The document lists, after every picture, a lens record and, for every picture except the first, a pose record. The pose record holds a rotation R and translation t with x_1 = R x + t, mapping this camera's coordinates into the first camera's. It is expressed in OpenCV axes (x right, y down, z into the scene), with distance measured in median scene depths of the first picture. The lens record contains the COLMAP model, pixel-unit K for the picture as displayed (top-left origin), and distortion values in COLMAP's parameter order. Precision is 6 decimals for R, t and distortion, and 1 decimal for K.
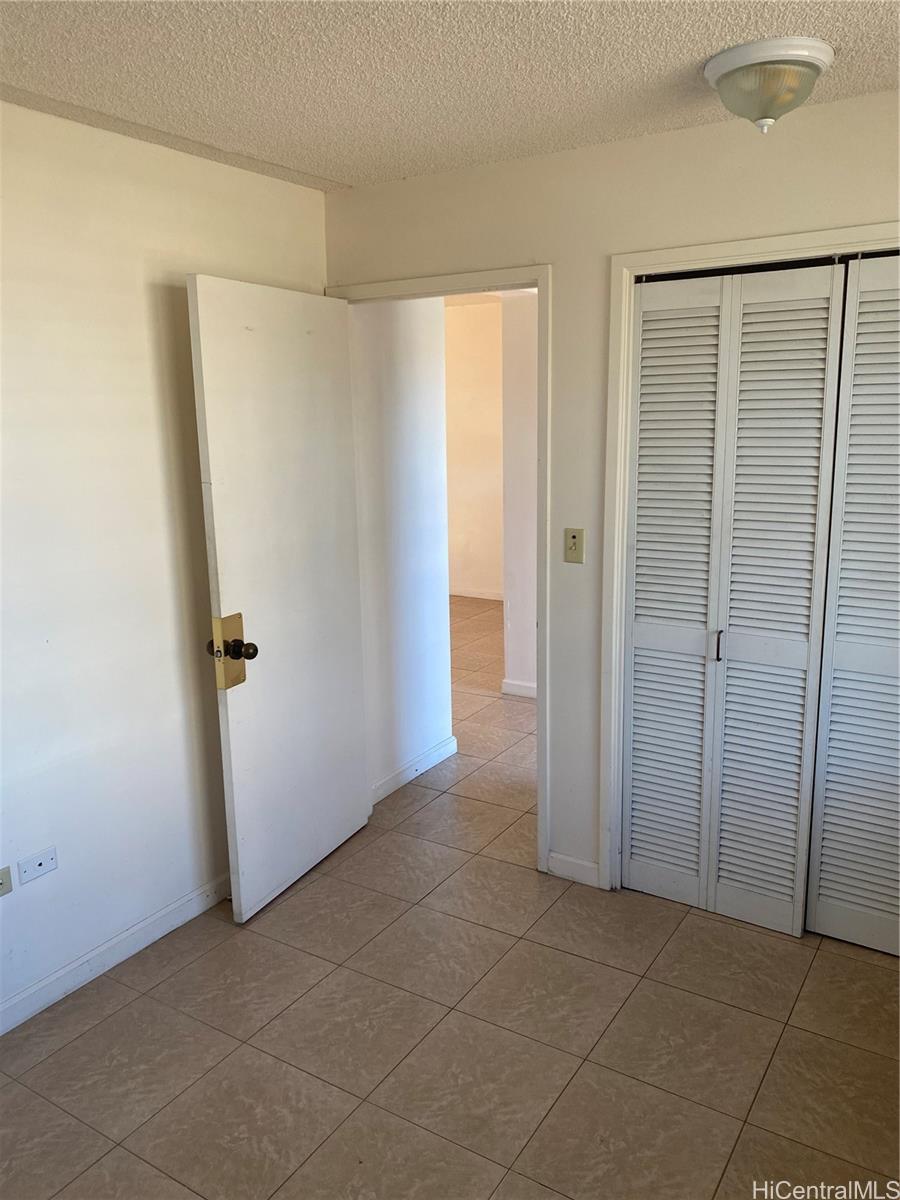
lens RADIAL K [[903.1, 0, 444.9], [0, 903.1, 604.6], [0, 0, 1]] dist [0.014219, -0.019495]
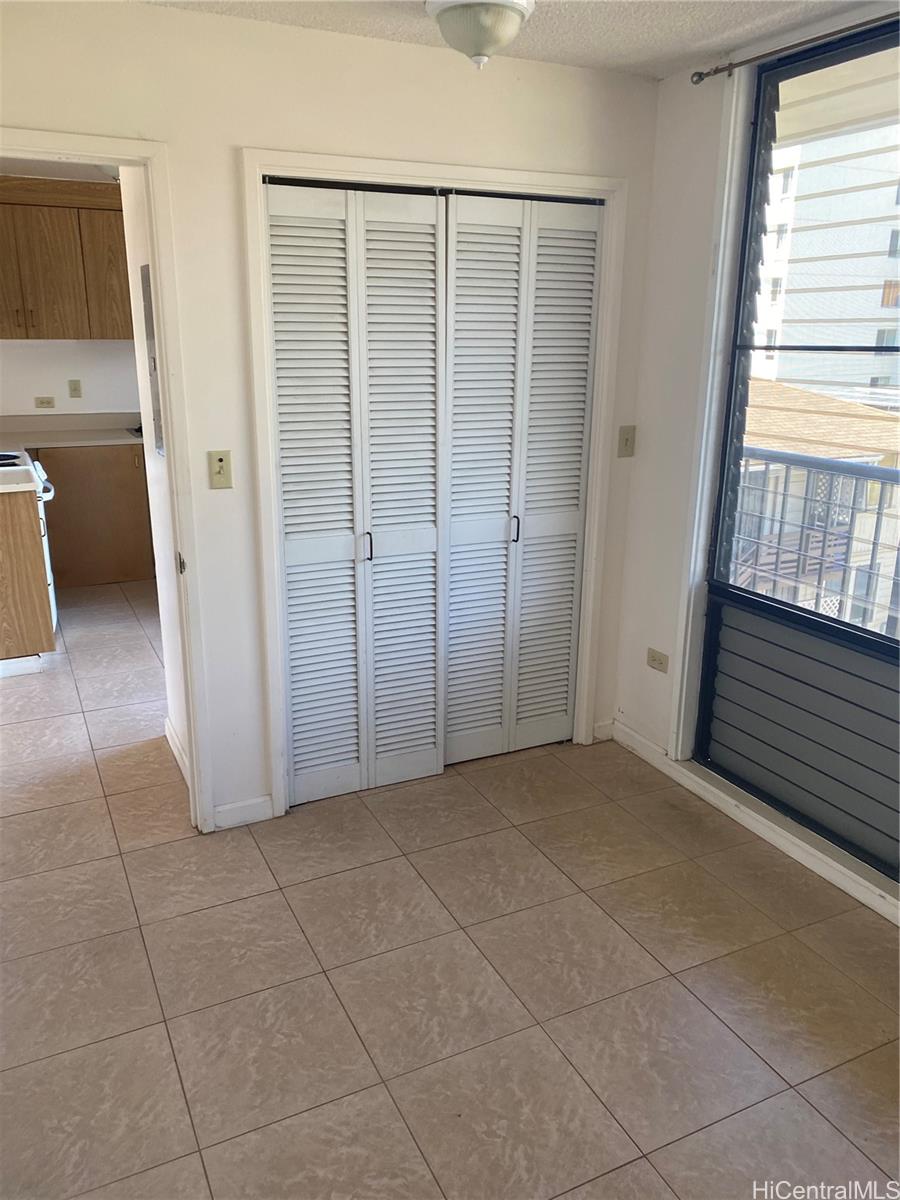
lens RADIAL K [[903.1, 0, 446.8], [0, 903.1, 603.7], [0, 0, 1]] dist [0.014219, -0.019495]
pose [[0.528021, -0.227202, 0.818274, -0.541699], [0.161179, 0.972845, 0.166113, -0.051611], [-0.833795, 0.044178, 0.550303, 0.327130]]
